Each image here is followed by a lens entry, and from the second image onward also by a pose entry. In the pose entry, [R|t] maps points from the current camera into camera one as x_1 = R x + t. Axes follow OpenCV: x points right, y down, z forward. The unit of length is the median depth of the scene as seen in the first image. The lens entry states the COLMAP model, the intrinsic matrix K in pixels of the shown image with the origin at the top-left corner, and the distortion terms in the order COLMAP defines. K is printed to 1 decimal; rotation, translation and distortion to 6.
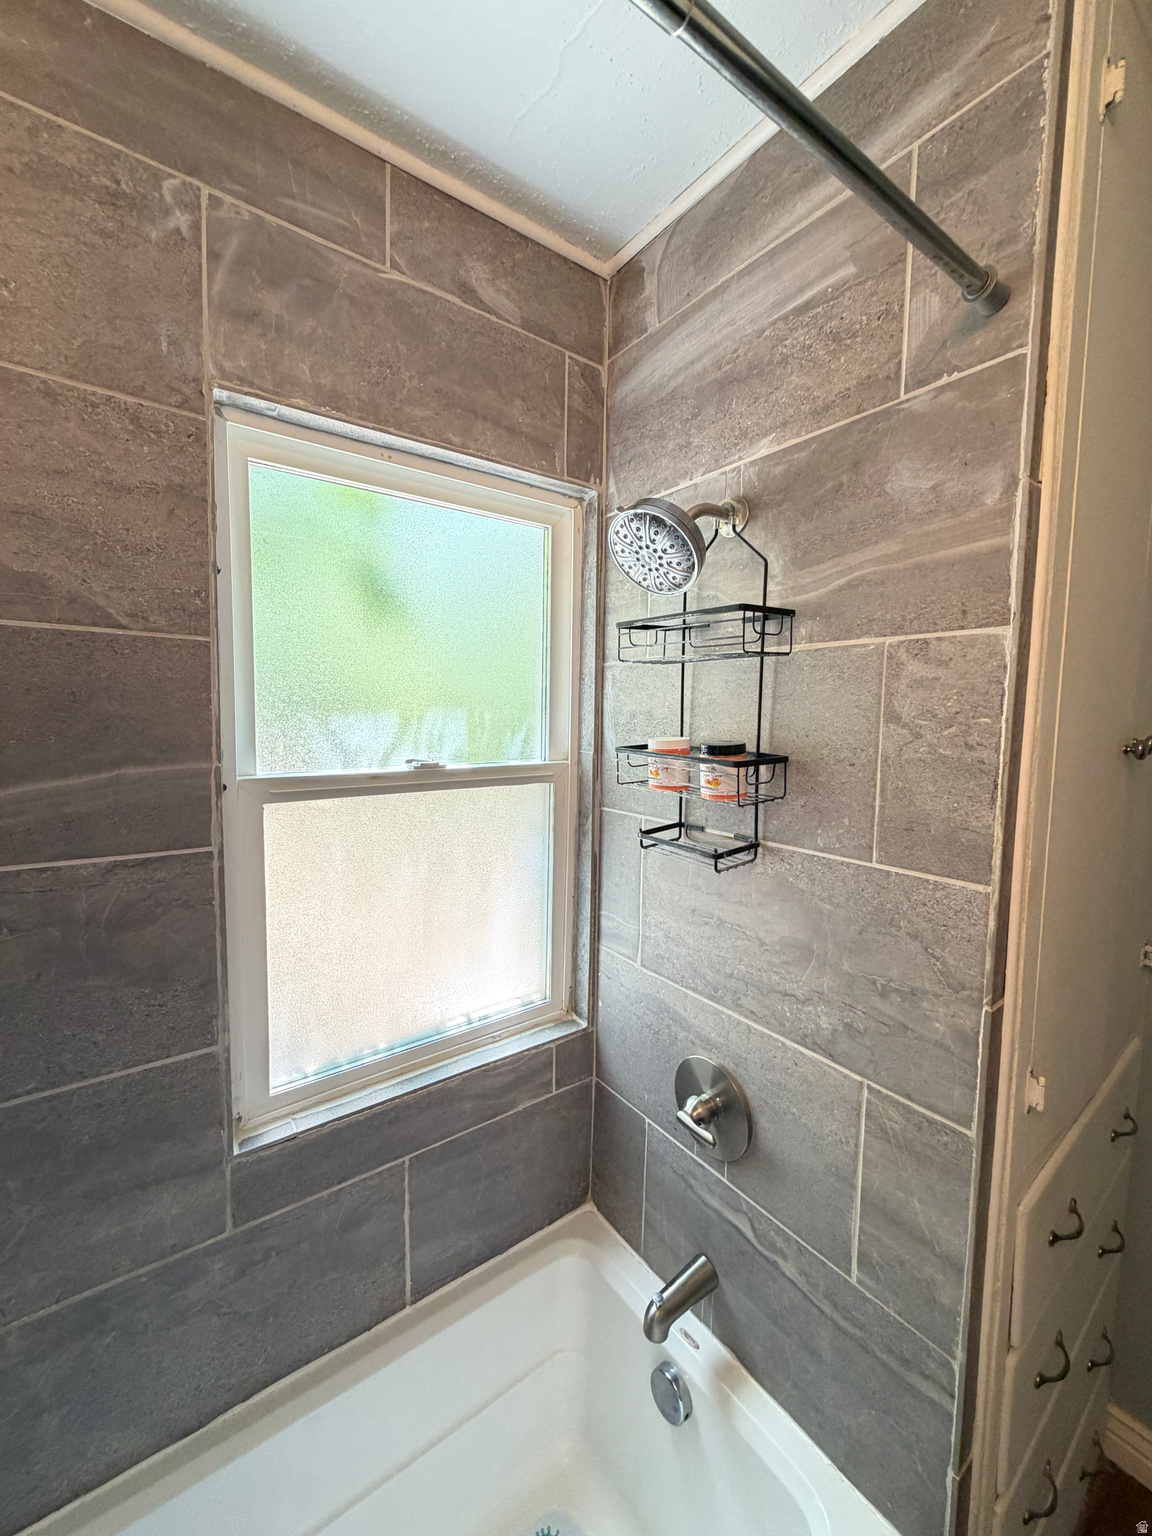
lens RADIAL K [[617.5, 0, 574.5], [0, 617.5, 762.8], [0, 0, 1]] dist [0.002131, 0.000264]
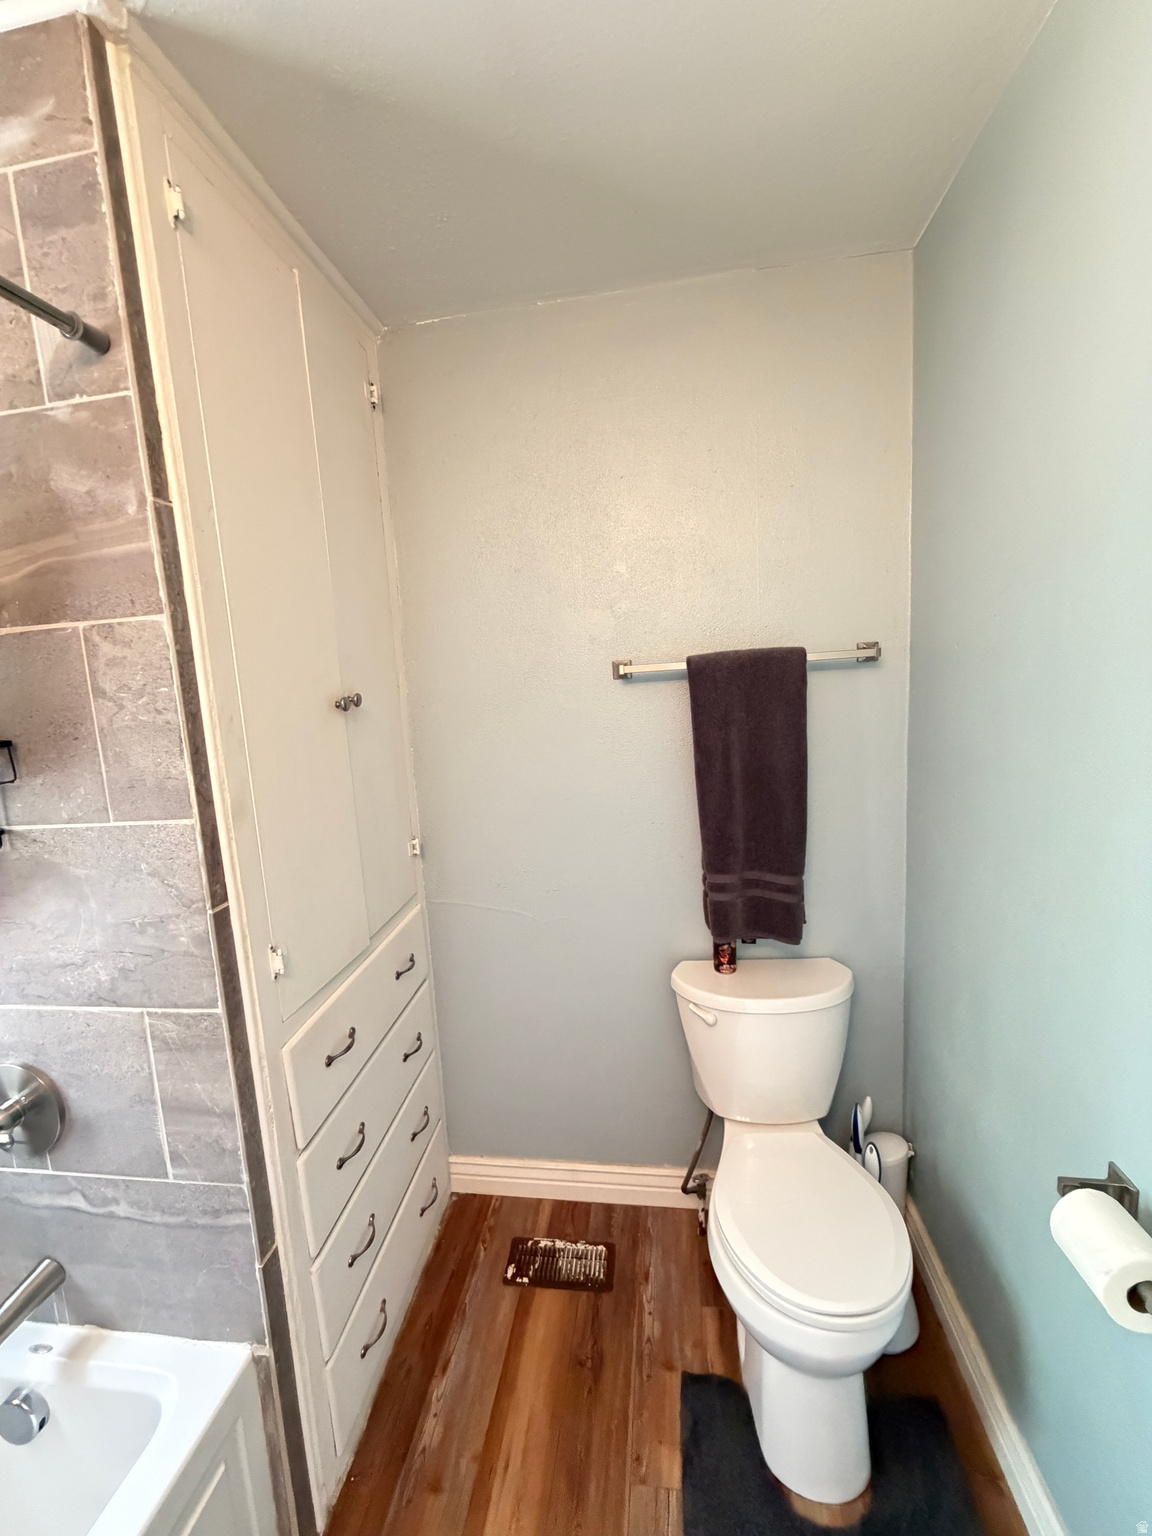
lens RADIAL K [[617.5, 0, 574.5], [0, 617.5, 762.8], [0, 0, 1]] dist [0.002131, 0.000264]
pose [[0.701246, -0.148650, 0.697250, 0.309683], [0.131265, 0.988221, 0.078665, 0.078178], [-0.700730, 0.036361, 0.712499, -0.413868]]
